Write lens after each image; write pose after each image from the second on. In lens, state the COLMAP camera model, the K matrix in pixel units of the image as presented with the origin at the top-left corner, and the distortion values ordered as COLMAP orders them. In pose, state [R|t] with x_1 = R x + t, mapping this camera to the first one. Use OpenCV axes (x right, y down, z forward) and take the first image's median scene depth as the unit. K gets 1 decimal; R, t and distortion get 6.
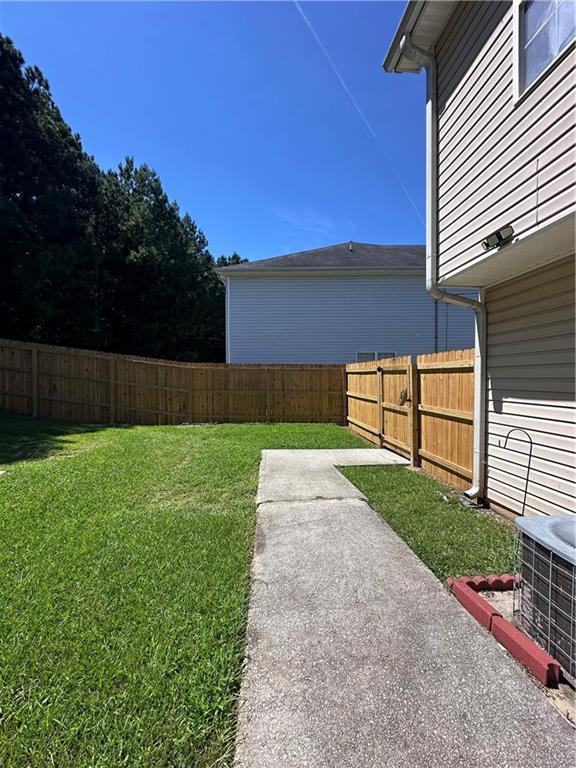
lens RADIAL K [[306.4, 0, 288.9], [0, 306.4, 381.7], [0, 0, 1]] dist [-0.002693, 0.000460]
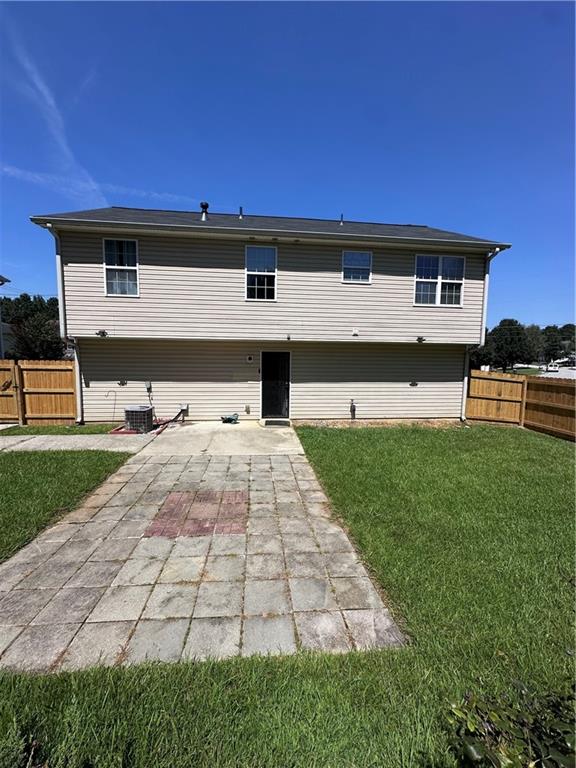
lens RADIAL K [[306.4, 0, 291.1], [0, 306.4, 382.7], [0, 0, 1]] dist [-0.002693, 0.000460]
pose [[-0.019491, -0.097132, 0.995081, -1.573810], [-0.006132, 0.995263, 0.097030, -0.163698], [-0.999791, -0.004211, -0.019994, -0.563948]]
